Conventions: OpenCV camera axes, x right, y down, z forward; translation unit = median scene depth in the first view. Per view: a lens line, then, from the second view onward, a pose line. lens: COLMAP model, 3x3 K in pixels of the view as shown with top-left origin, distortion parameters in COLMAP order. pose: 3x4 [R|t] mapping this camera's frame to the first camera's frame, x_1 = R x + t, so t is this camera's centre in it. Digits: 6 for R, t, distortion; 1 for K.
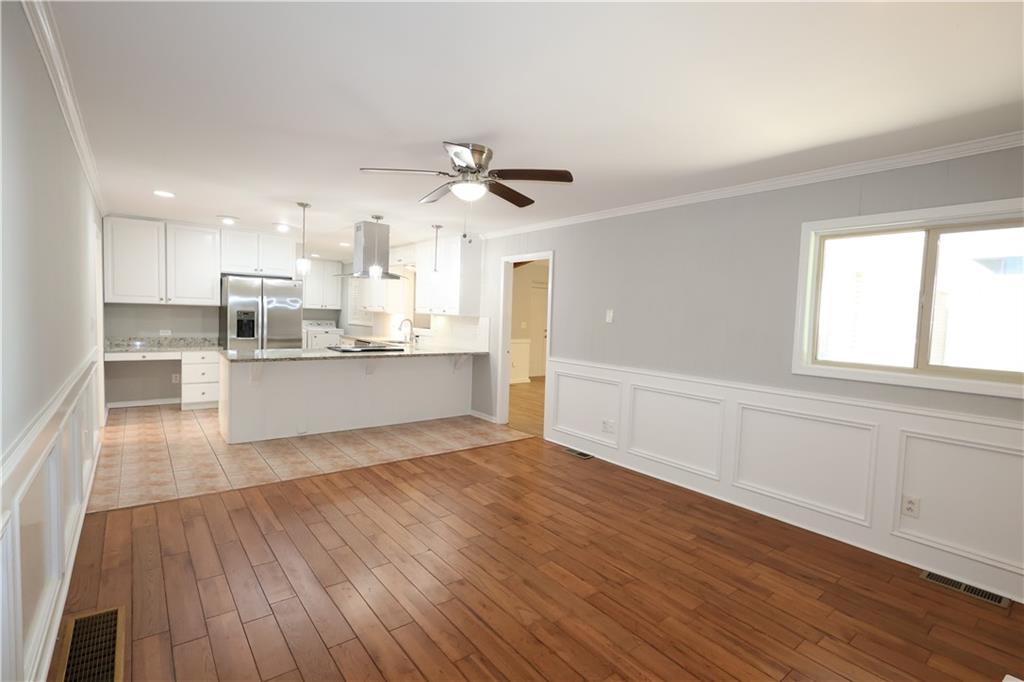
lens RADIAL K [[475.6, 0, 514.3], [0, 475.6, 338.6], [0, 0, 1]] dist [-0.001839, 0.000006]
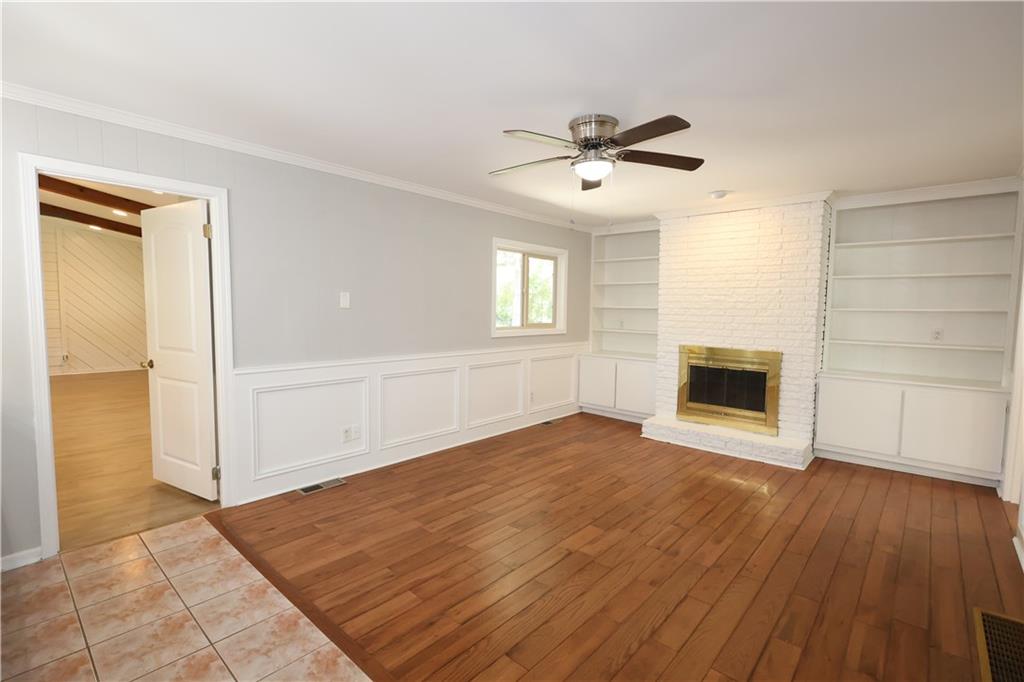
lens RADIAL K [[475.6, 0, 508.3], [0, 475.6, 332.1], [0, 0, 1]] dist [-0.001839, 0.000006]
pose [[-0.163530, -0.087486, 0.982652, -0.756494], [0.032243, 0.995054, 0.093956, -0.069724], [-0.986011, 0.047048, -0.159900, 1.006181]]
